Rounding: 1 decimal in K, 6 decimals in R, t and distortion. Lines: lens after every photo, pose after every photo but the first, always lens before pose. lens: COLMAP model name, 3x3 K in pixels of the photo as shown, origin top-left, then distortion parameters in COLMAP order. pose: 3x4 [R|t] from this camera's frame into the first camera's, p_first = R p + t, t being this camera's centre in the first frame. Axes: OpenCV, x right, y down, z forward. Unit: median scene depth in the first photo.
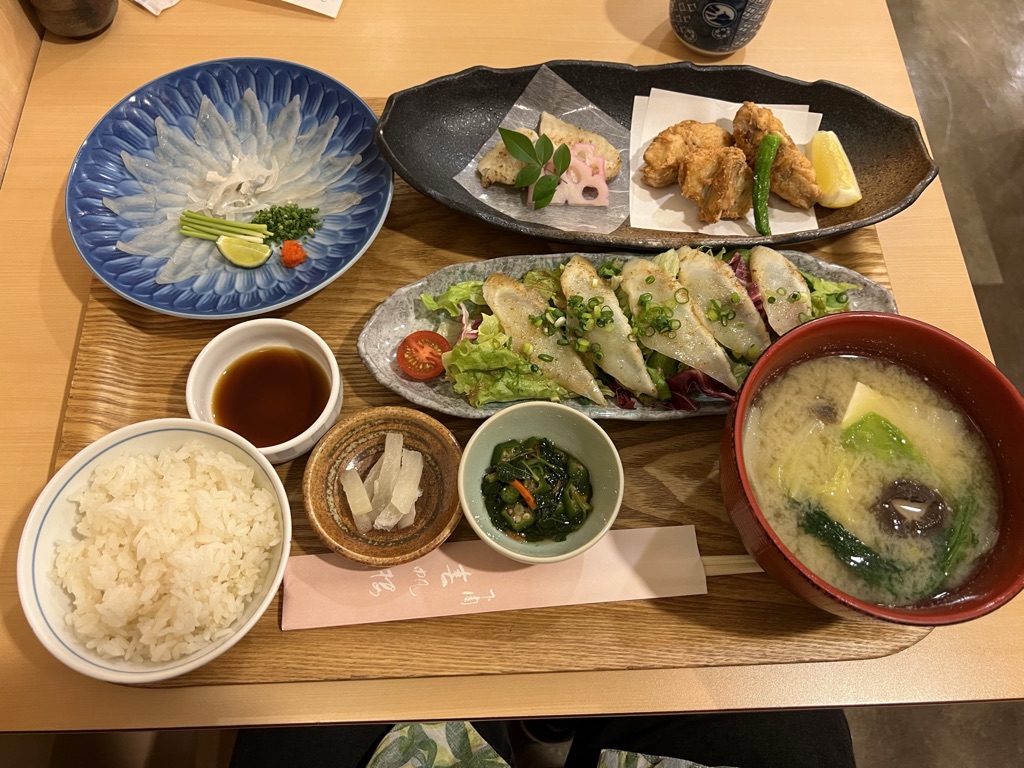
lens RADIAL K [[767.8, 0, 512.0], [0, 767.8, 384.0], [0, 0, 1]] dist [0.025053, -0.007652]
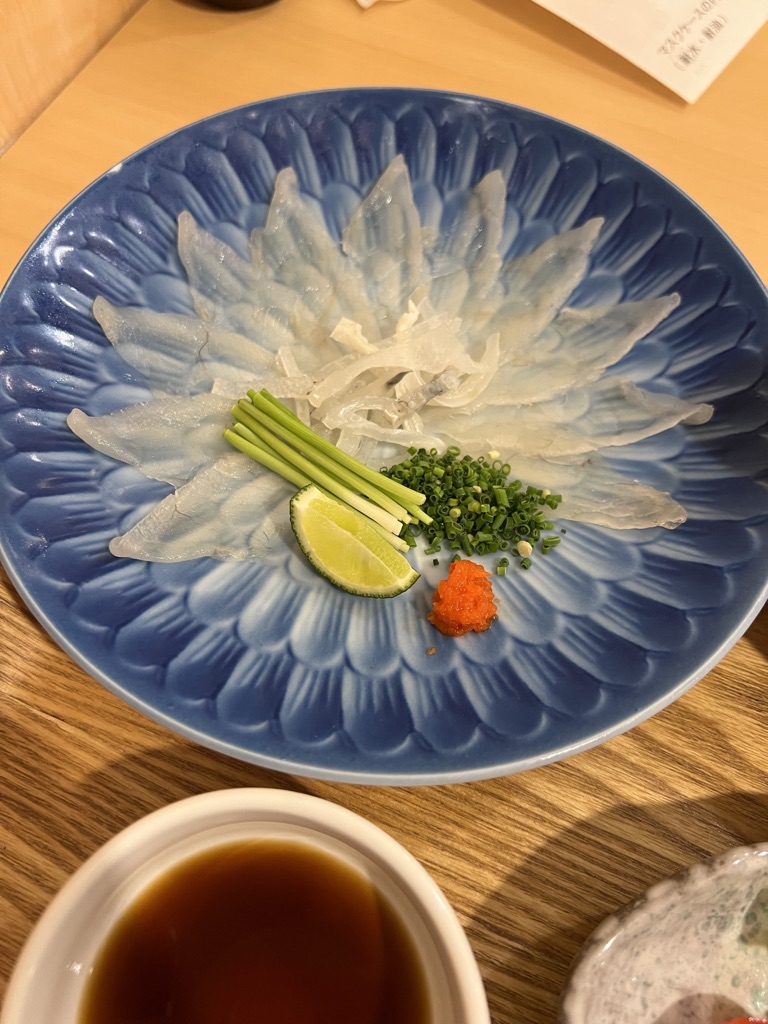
lens RADIAL K [[767.8, 0, 384.0], [0, 767.8, 512.0], [0, 0, 1]] dist [0.025053, -0.007652]
pose [[0.908785, 0.375999, -0.180926, -0.261349], [-0.386014, 0.922221, -0.022386, -0.179738], [0.158436, 0.090184, 0.983242, 0.610961]]
